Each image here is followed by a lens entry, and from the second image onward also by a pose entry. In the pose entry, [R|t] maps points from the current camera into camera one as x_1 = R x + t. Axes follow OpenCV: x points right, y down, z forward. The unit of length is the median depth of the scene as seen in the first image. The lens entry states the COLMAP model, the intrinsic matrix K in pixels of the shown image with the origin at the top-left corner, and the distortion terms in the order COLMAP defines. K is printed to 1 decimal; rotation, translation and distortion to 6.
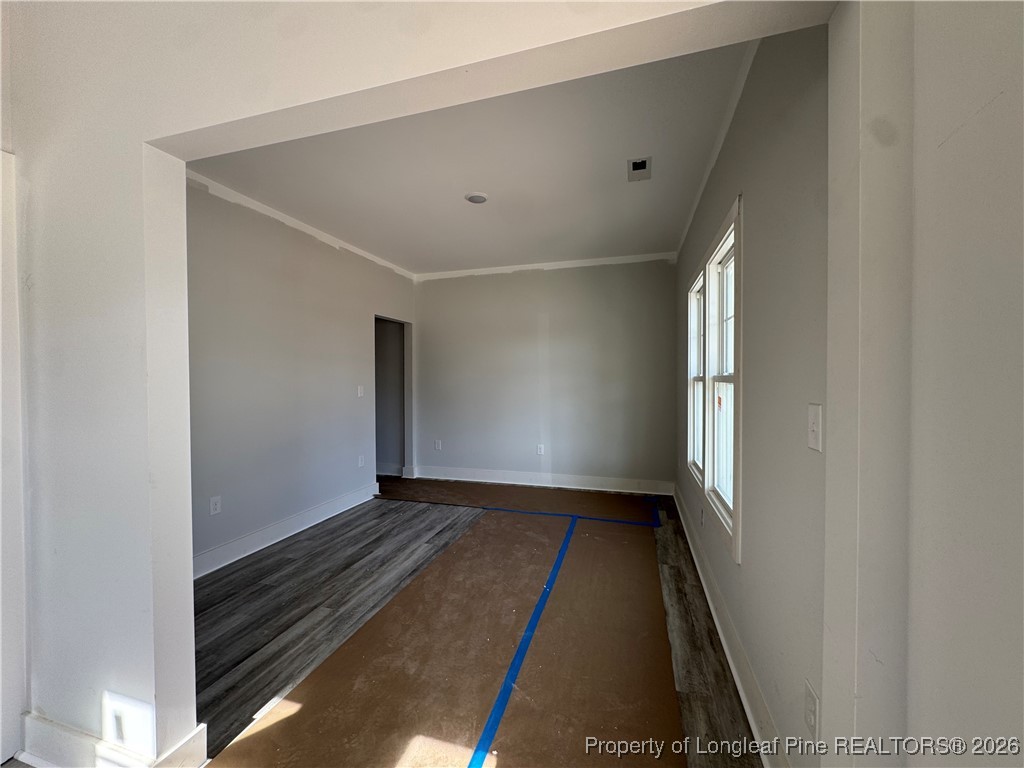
lens RADIAL K [[407.5, 0, 510.4], [0, 407.5, 382.8], [0, 0, 1]] dist [-0.004317, 0.000486]
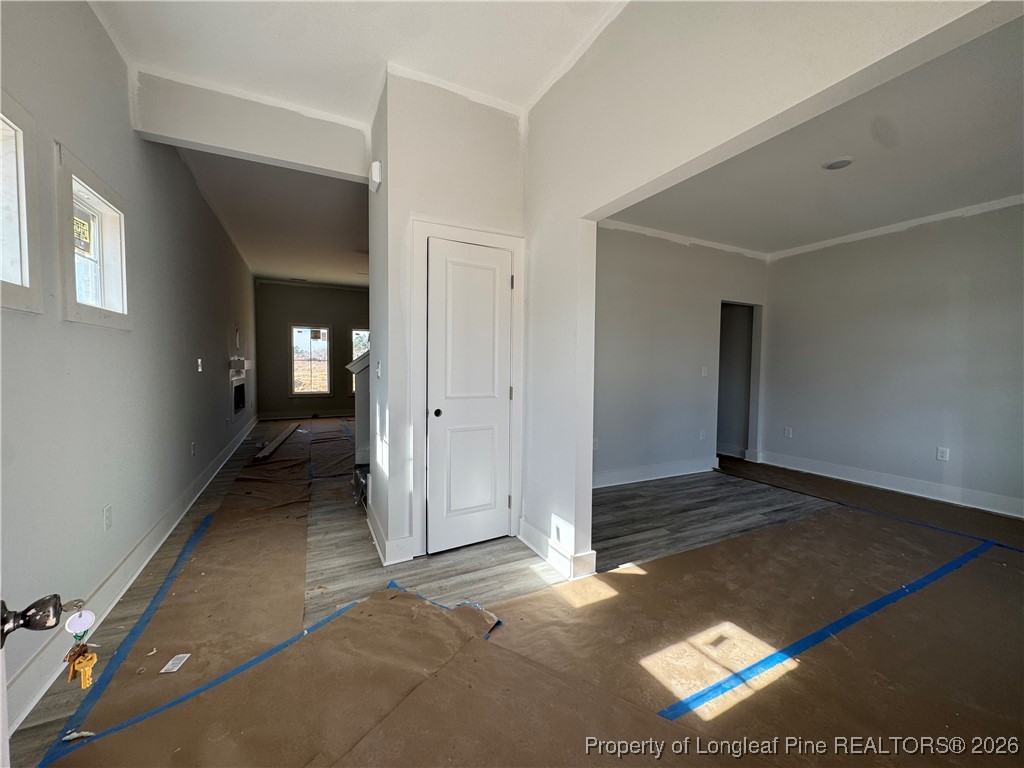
lens RADIAL K [[407.5, 0, 510.4], [0, 407.5, 384.8], [0, 0, 1]] dist [-0.004317, 0.000486]
pose [[0.689374, 0.044140, -0.723060, 0.099024], [-0.023201, 0.998975, 0.038863, 0.037735], [0.724034, -0.010015, 0.689691, -0.204310]]
